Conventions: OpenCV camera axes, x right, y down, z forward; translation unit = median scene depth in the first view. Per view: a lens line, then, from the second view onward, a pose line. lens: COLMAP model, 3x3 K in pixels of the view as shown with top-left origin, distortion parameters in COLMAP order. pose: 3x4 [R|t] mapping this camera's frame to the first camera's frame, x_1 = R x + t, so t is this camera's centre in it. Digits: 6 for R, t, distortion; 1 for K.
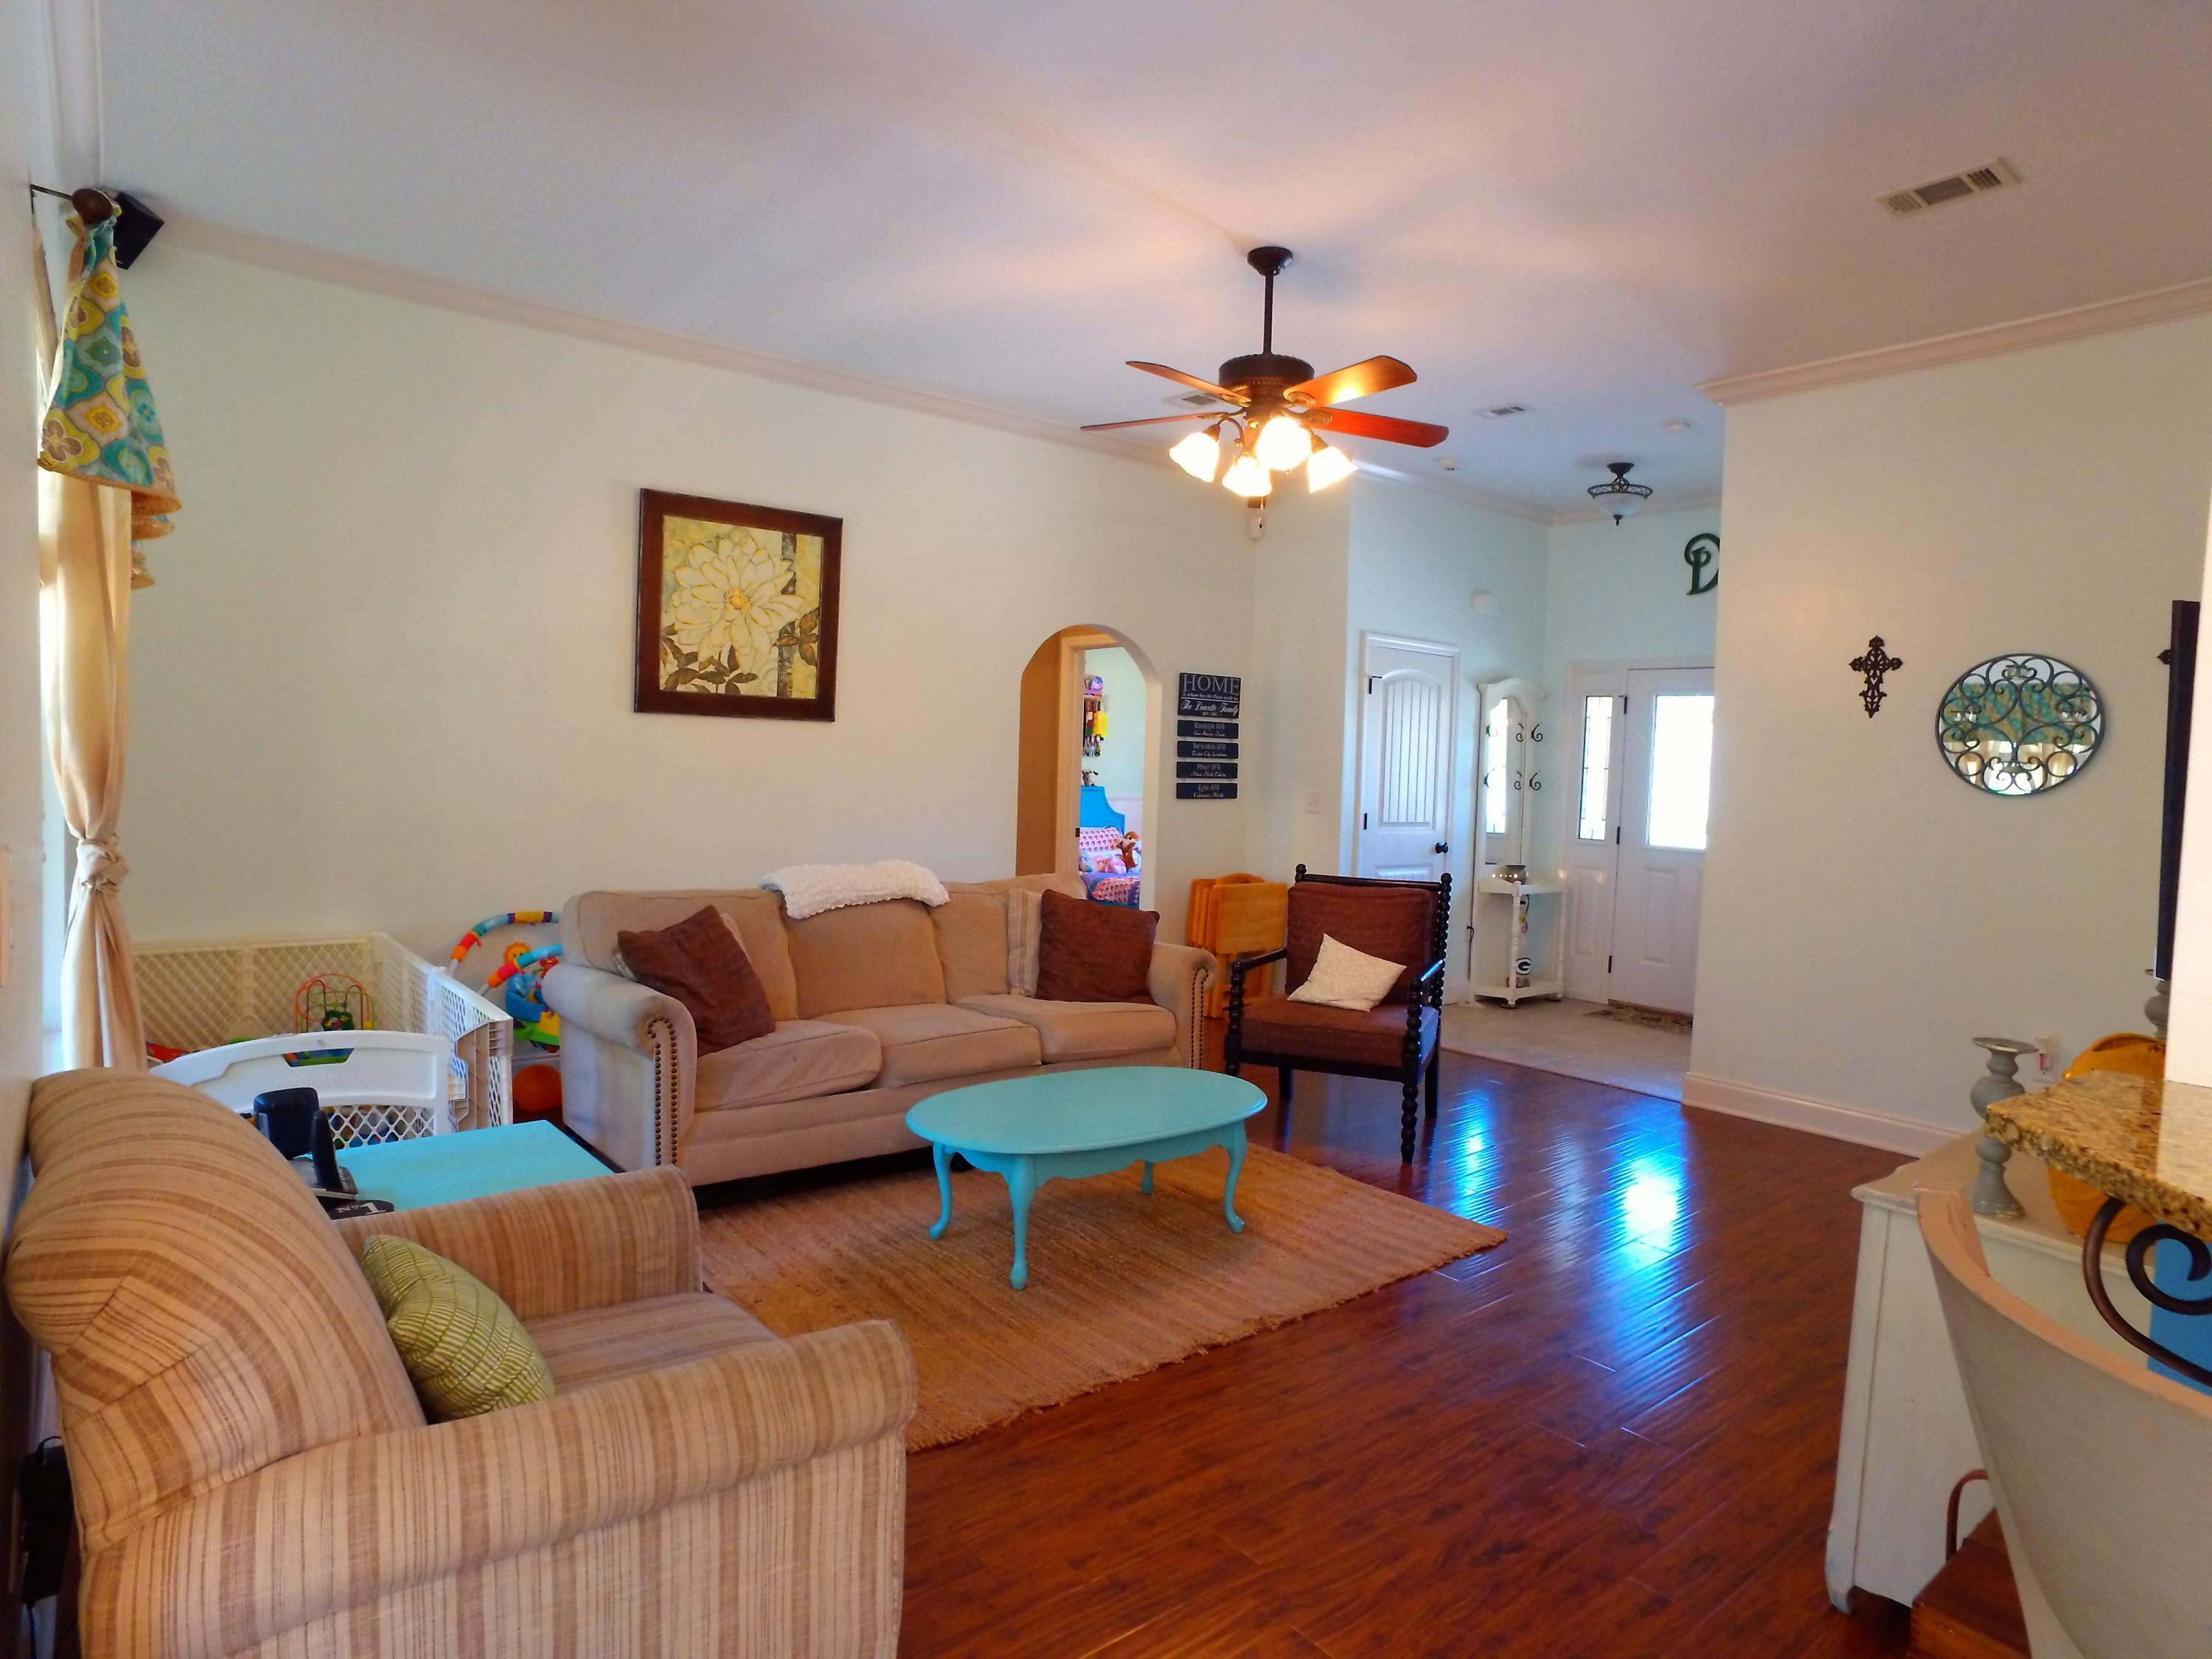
lens RADIAL K [[1280.8, 0, 1063.3], [0, 1280.8, 830.4], [0, 0, 1]] dist [-0.053303, 0.007860]
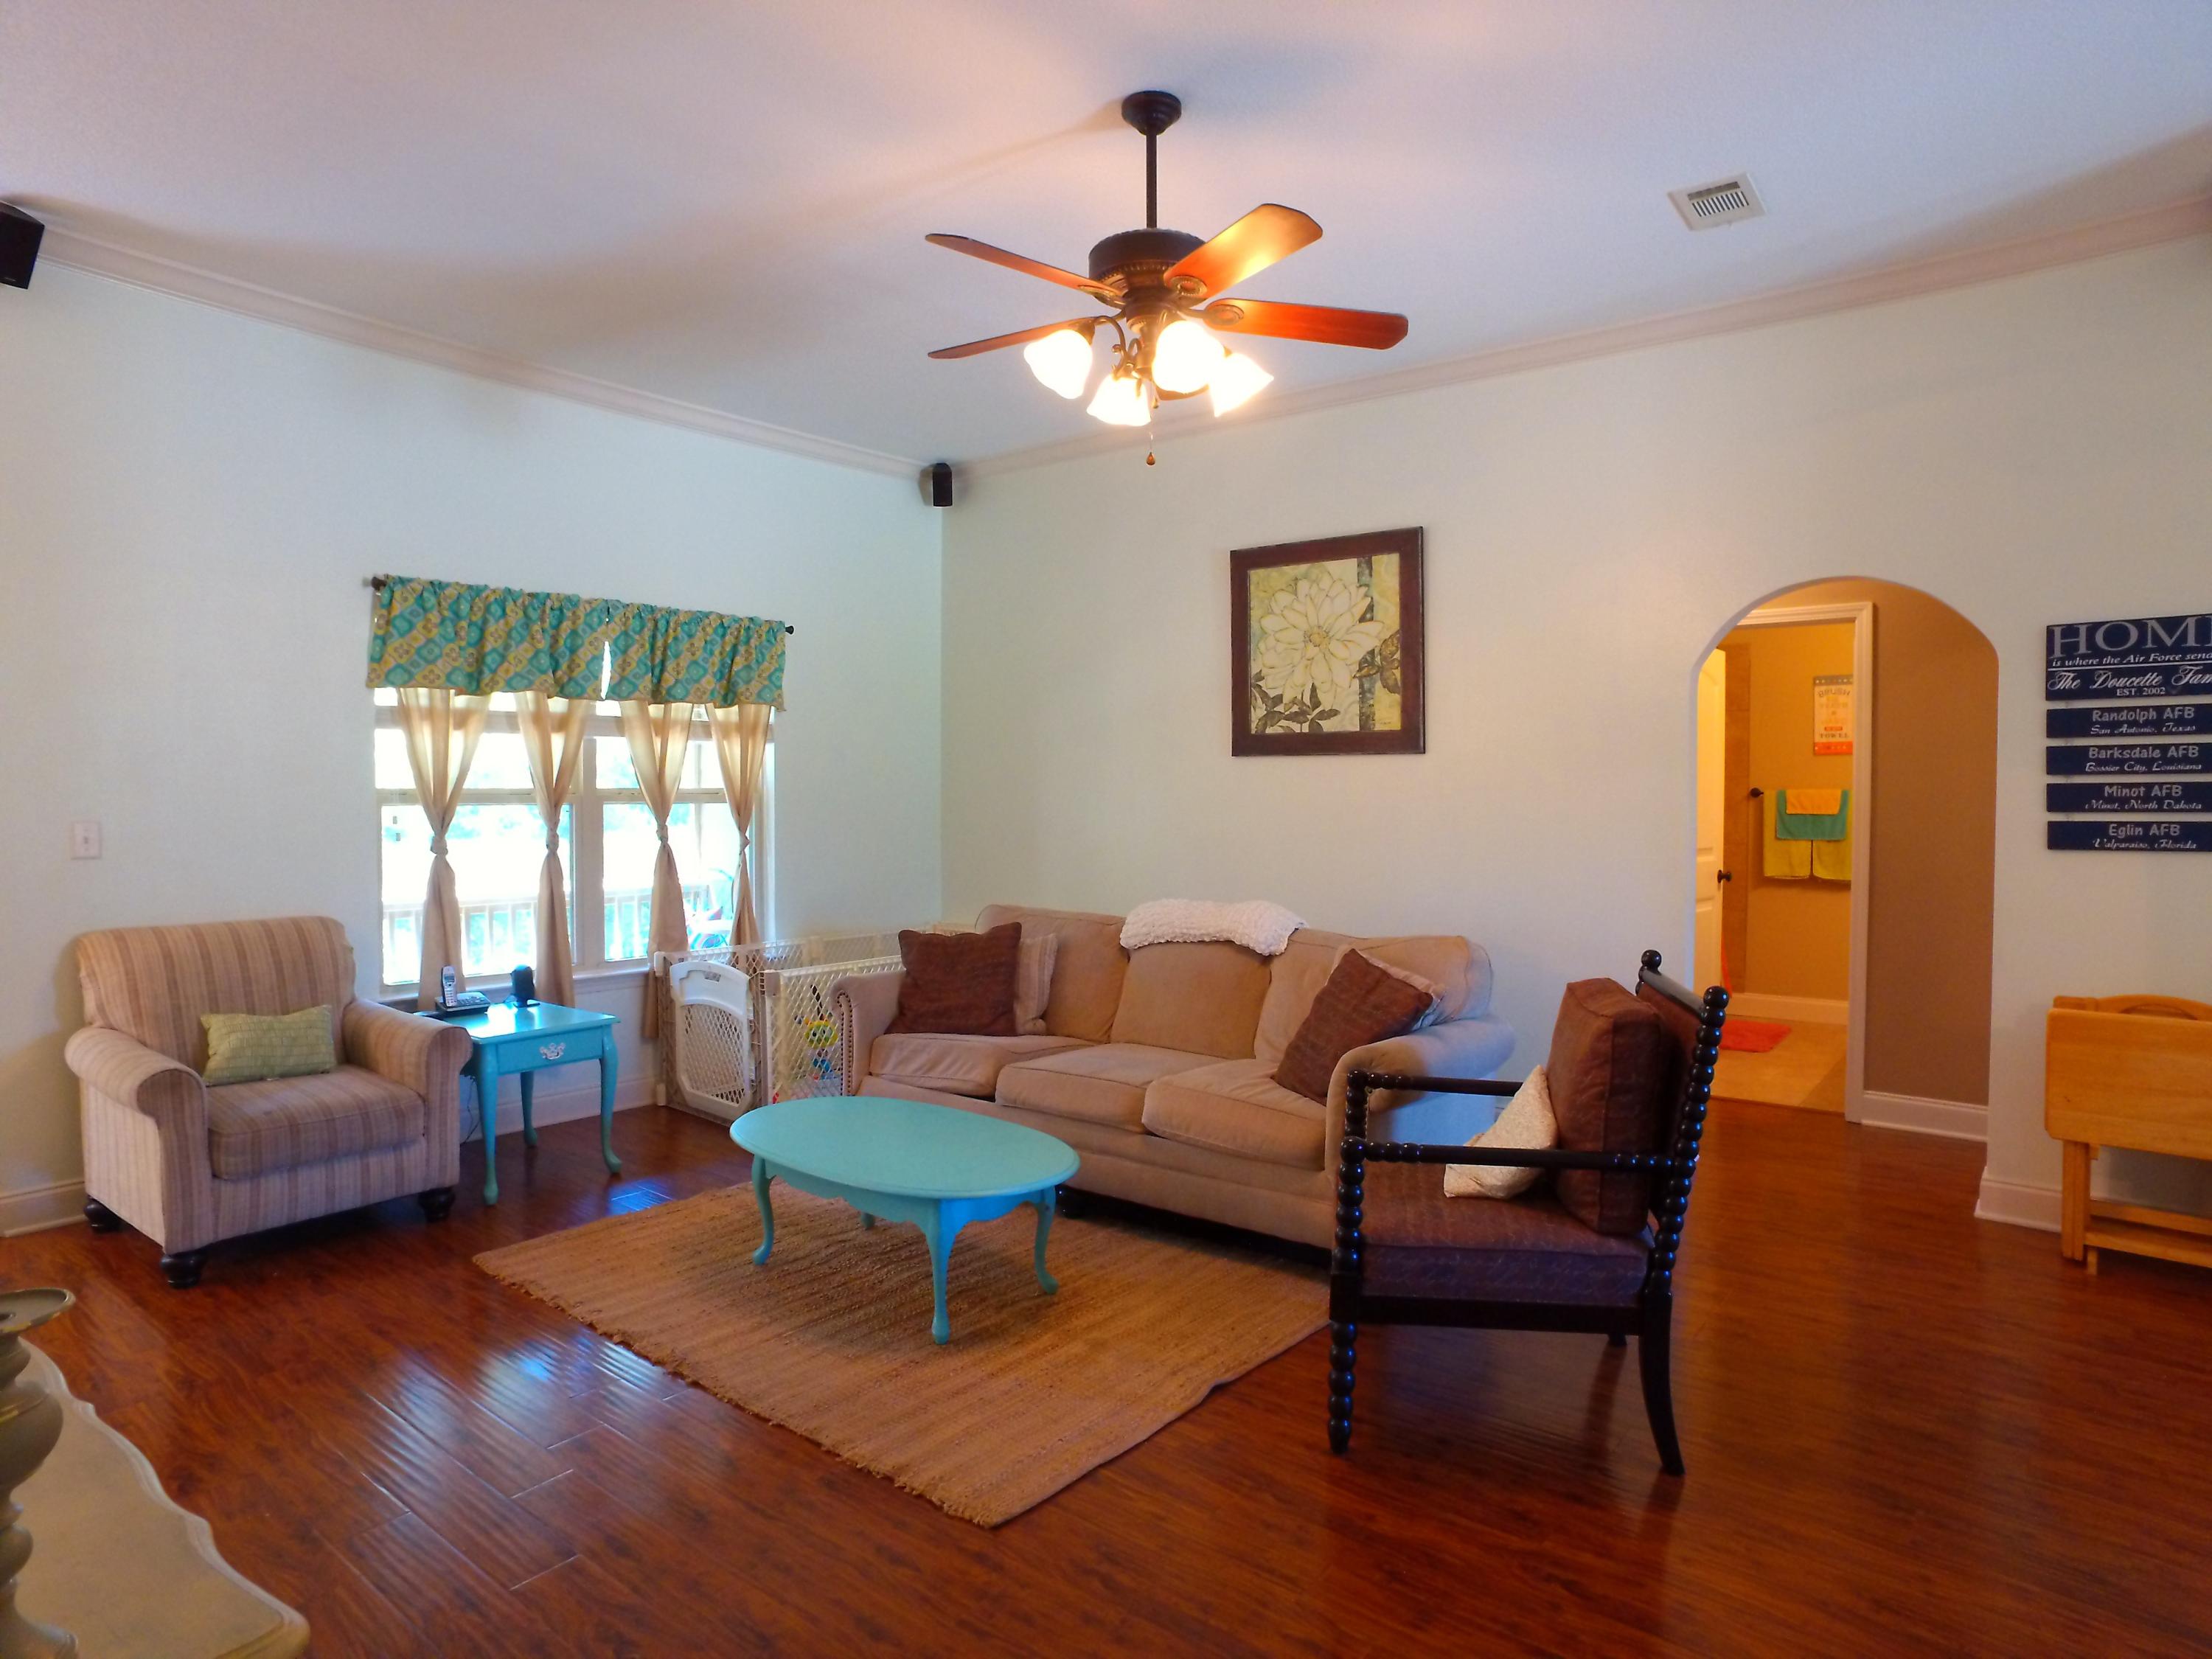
lens RADIAL K [[1280.8, 0, 1104.1], [0, 1280.8, 813.4], [0, 0, 1]] dist [-0.053303, 0.007860]
pose [[0.251450, -0.016172, -0.967735, 0.660534], [-0.045947, 0.998534, -0.028626, -0.007609], [0.966779, 0.051663, 0.250338, 0.595842]]
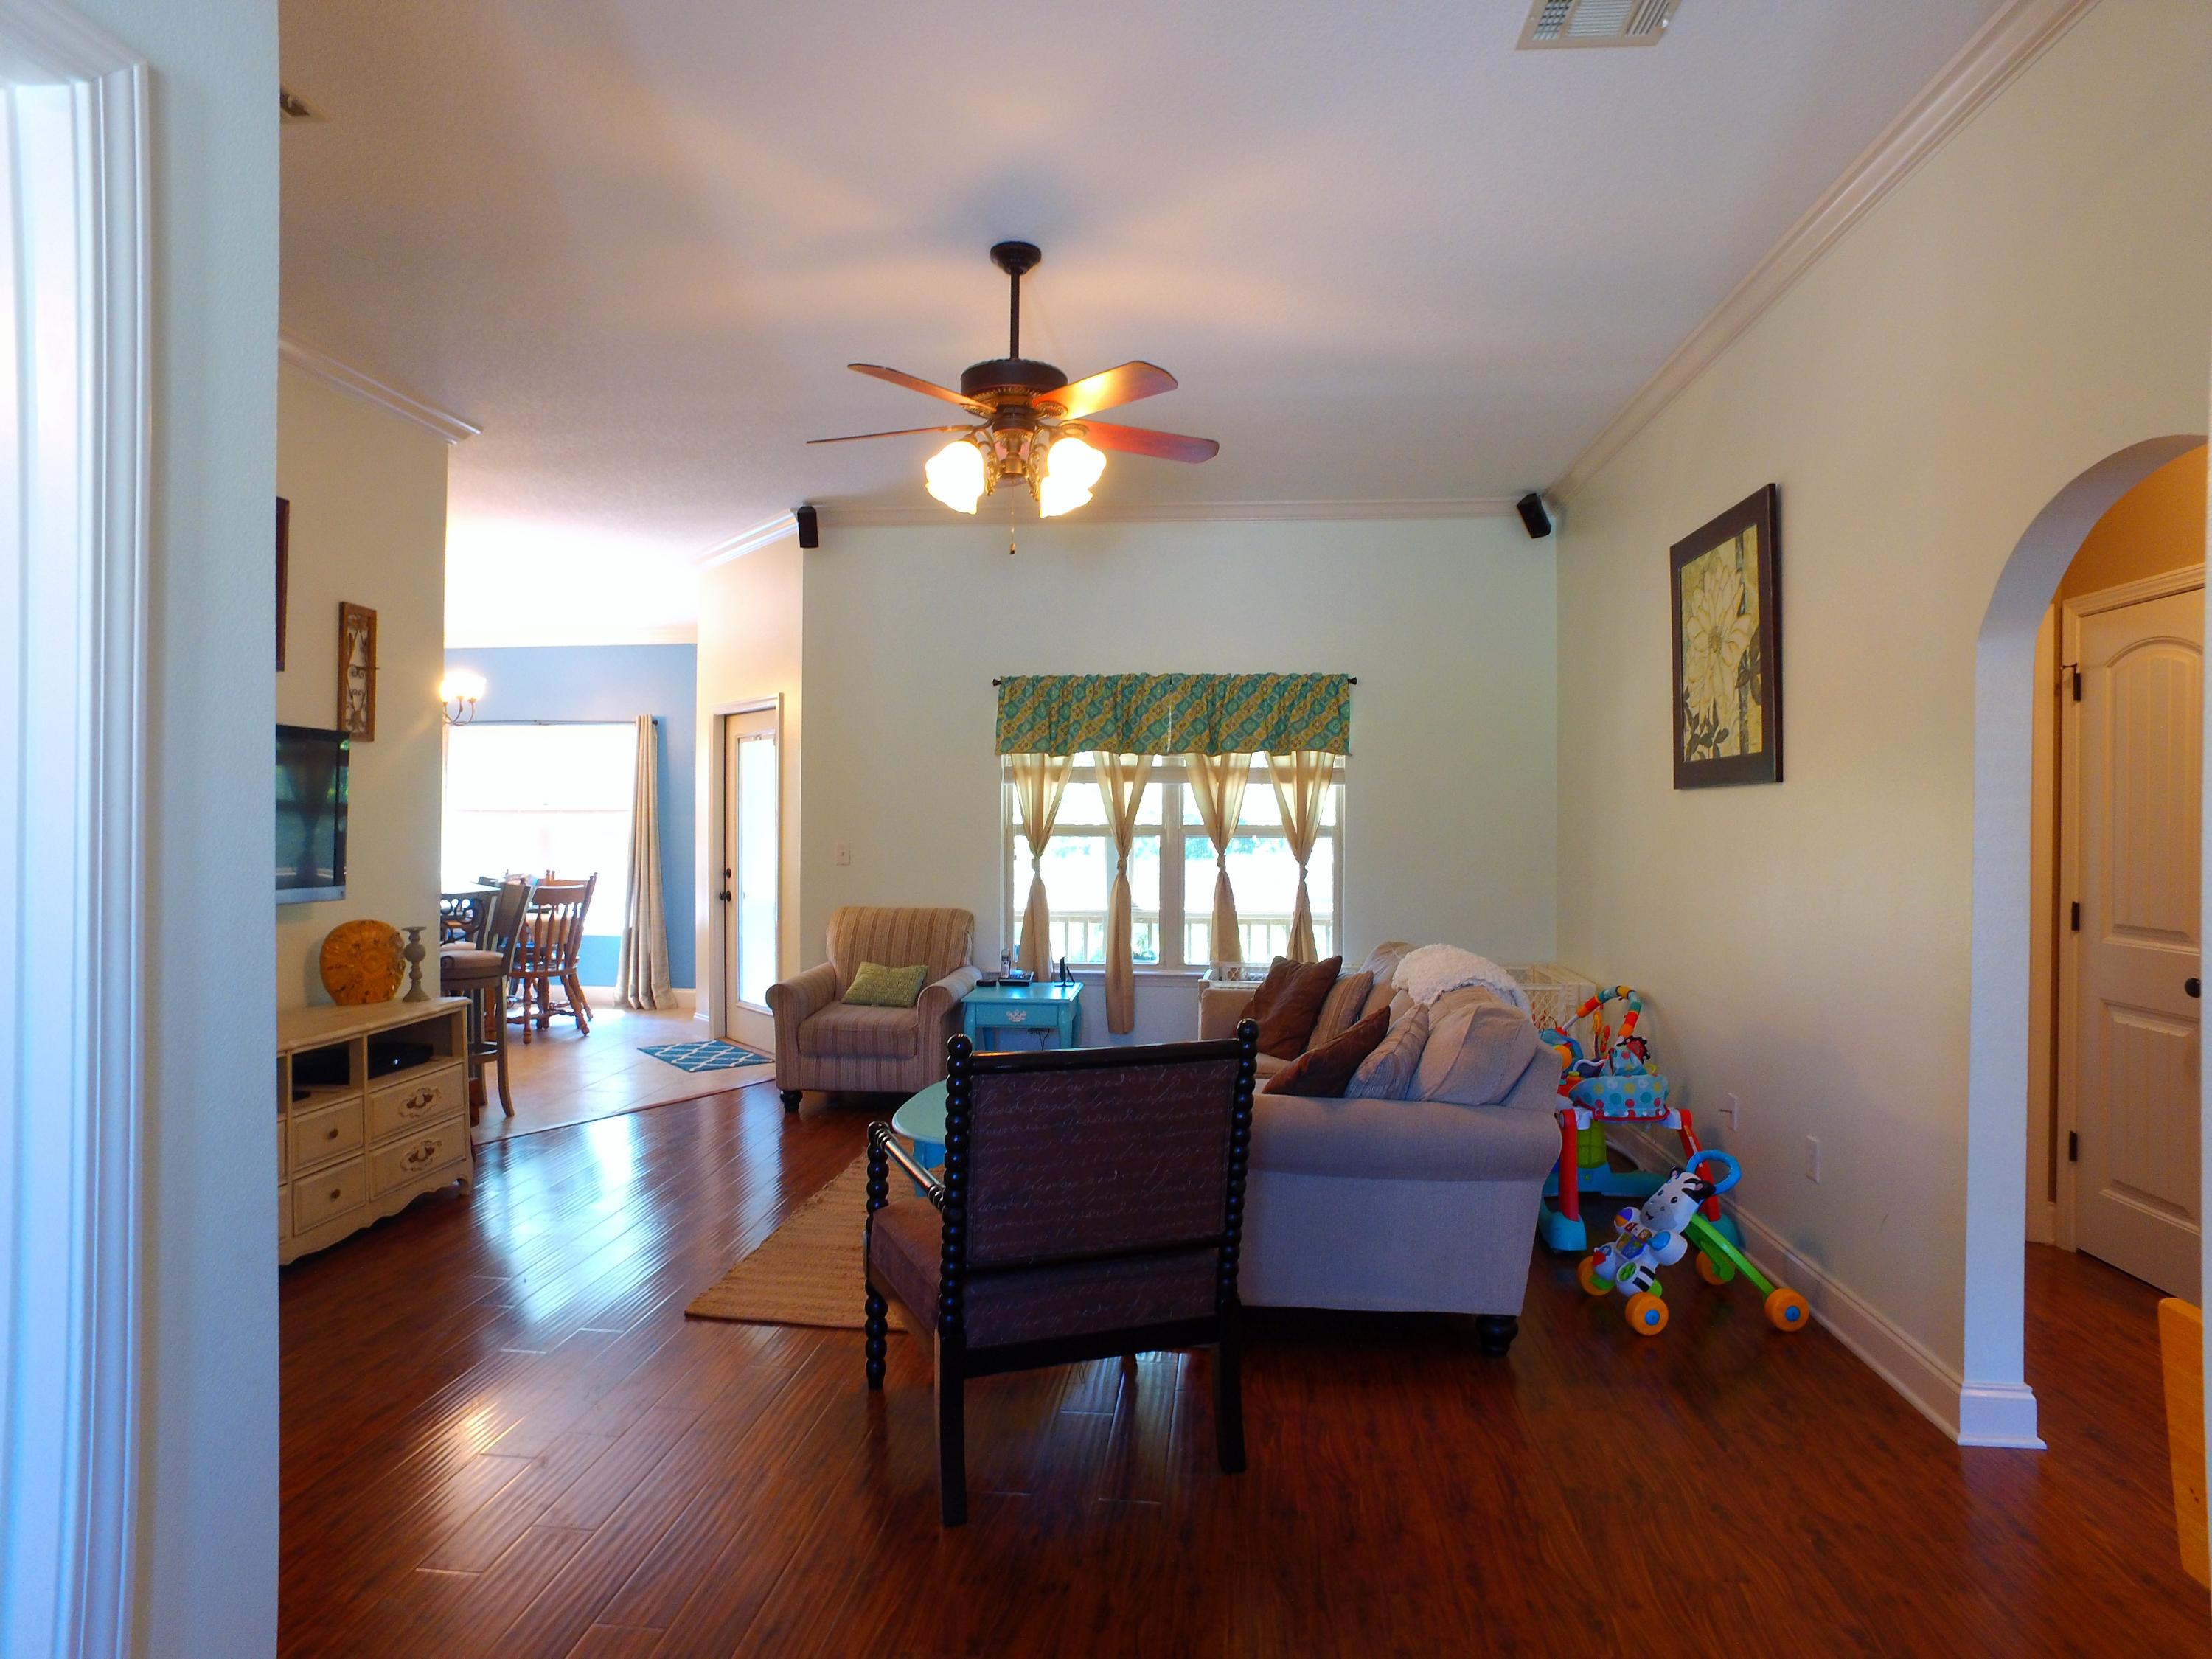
lens RADIAL K [[1280.8, 0, 1101.9], [0, 1280.8, 833.6], [0, 0, 1]] dist [-0.053303, 0.007860]
pose [[-0.664720, -0.032961, -0.746365, 0.582402], [-0.071006, 0.997291, 0.019197, -0.047913], [0.743711, 0.065757, -0.665260, 1.242867]]
